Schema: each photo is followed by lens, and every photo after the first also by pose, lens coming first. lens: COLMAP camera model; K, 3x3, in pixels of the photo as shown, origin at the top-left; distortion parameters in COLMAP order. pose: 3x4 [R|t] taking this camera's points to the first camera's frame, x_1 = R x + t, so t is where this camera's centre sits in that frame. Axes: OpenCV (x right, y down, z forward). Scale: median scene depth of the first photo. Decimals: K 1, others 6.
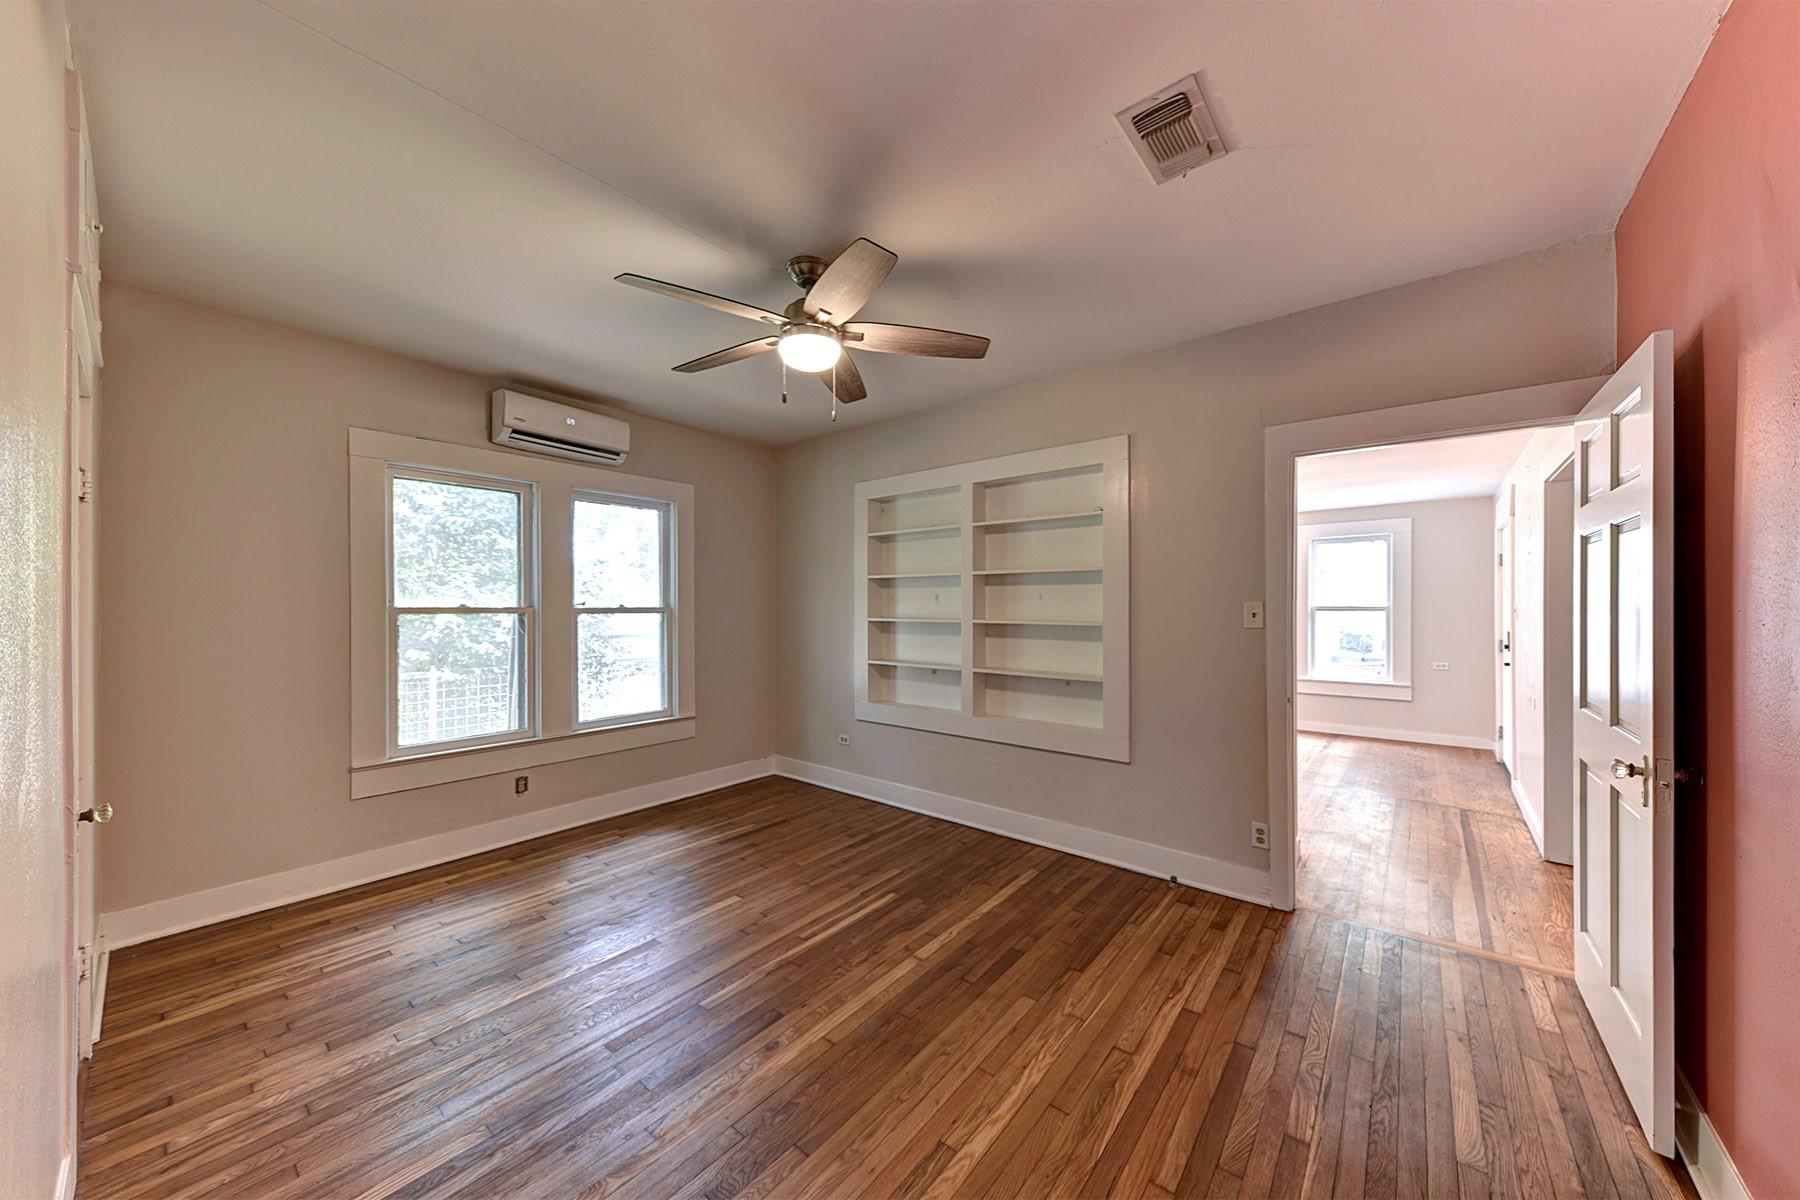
lens RADIAL K [[621.0, 0, 902.9], [0, 621.0, 600.7], [0, 0, 1]] dist [0.015557, -0.008259]
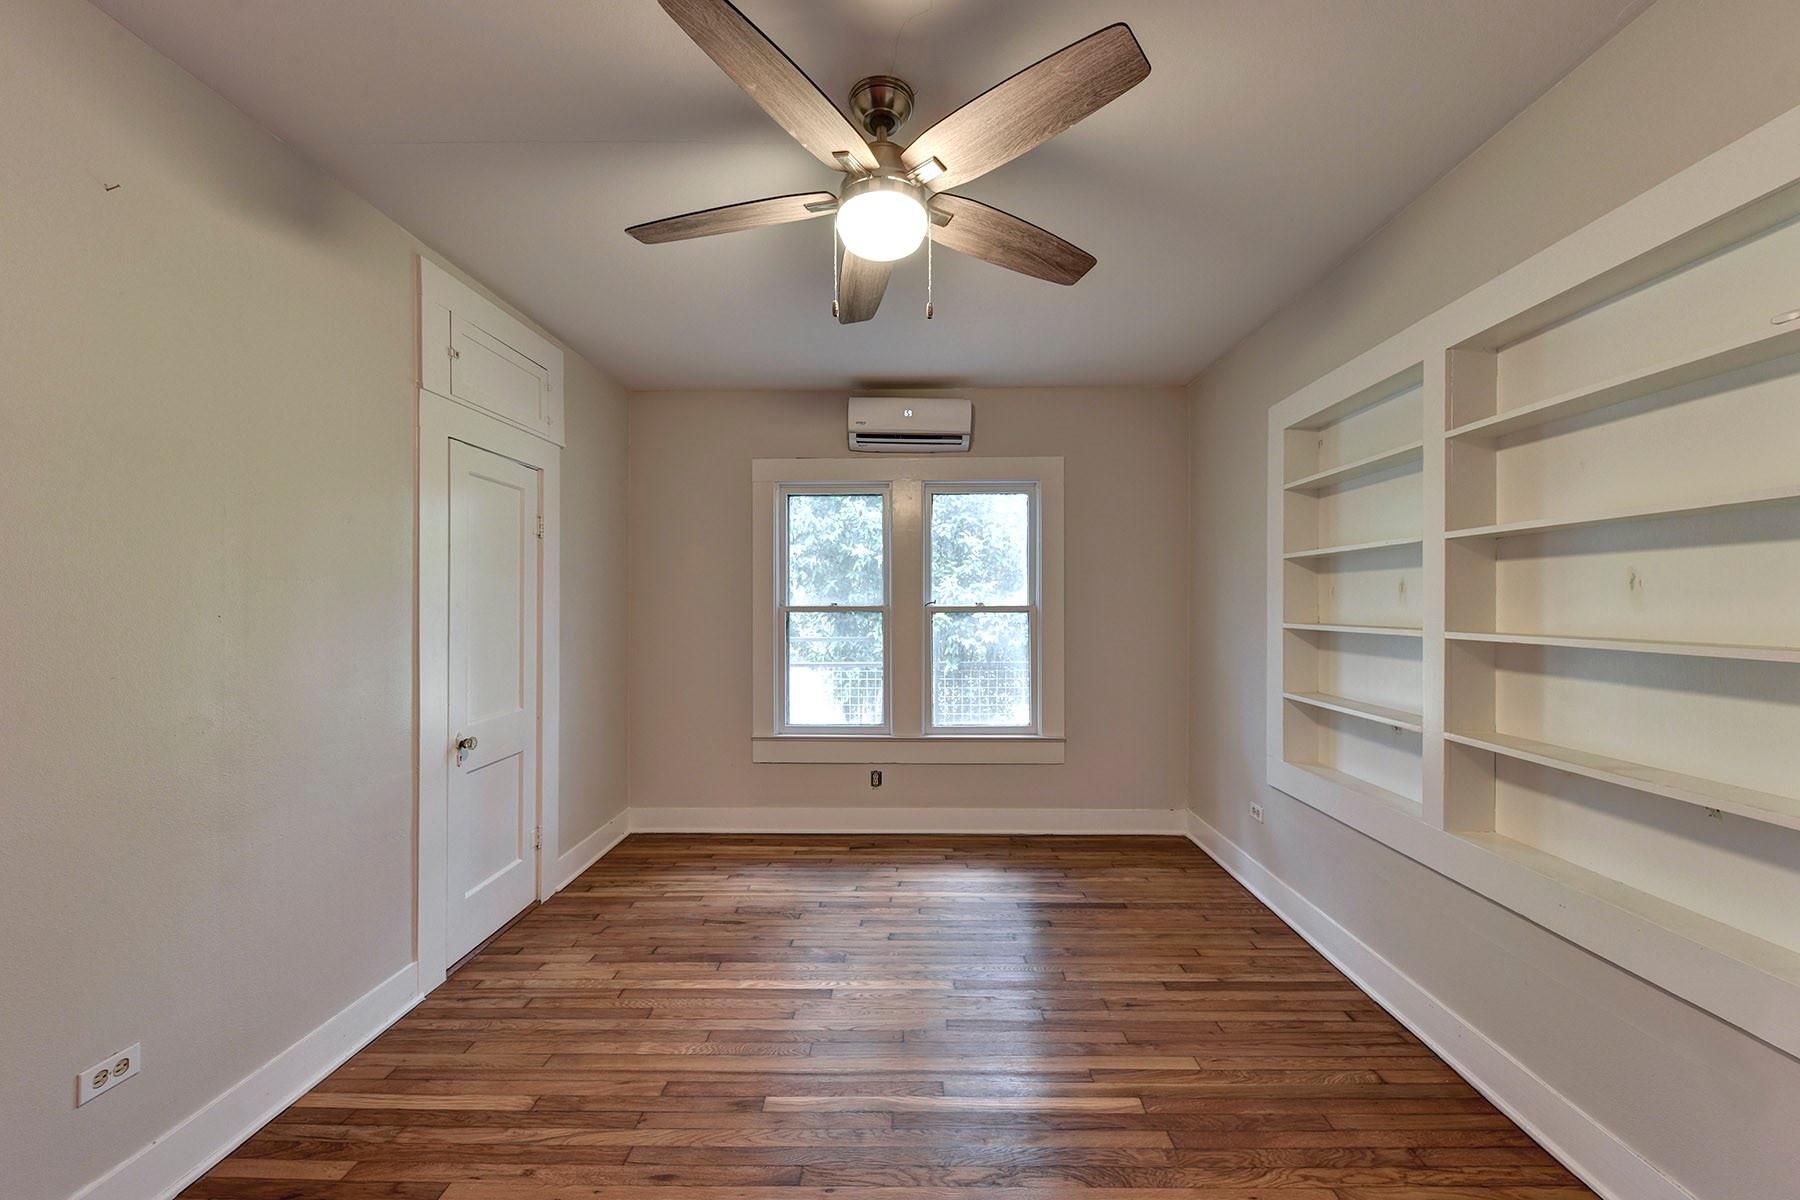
lens RADIAL K [[658.9, 0, 902.9], [0, 658.9, 604.2], [0, 0, 1]] dist [0.000819, -0.000070]
pose [[0.614598, -0.000655, -0.788840, 0.269568], [0.009231, 0.999937, 0.006362, 0.001448], [0.788786, -0.011192, 0.614566, 0.366772]]
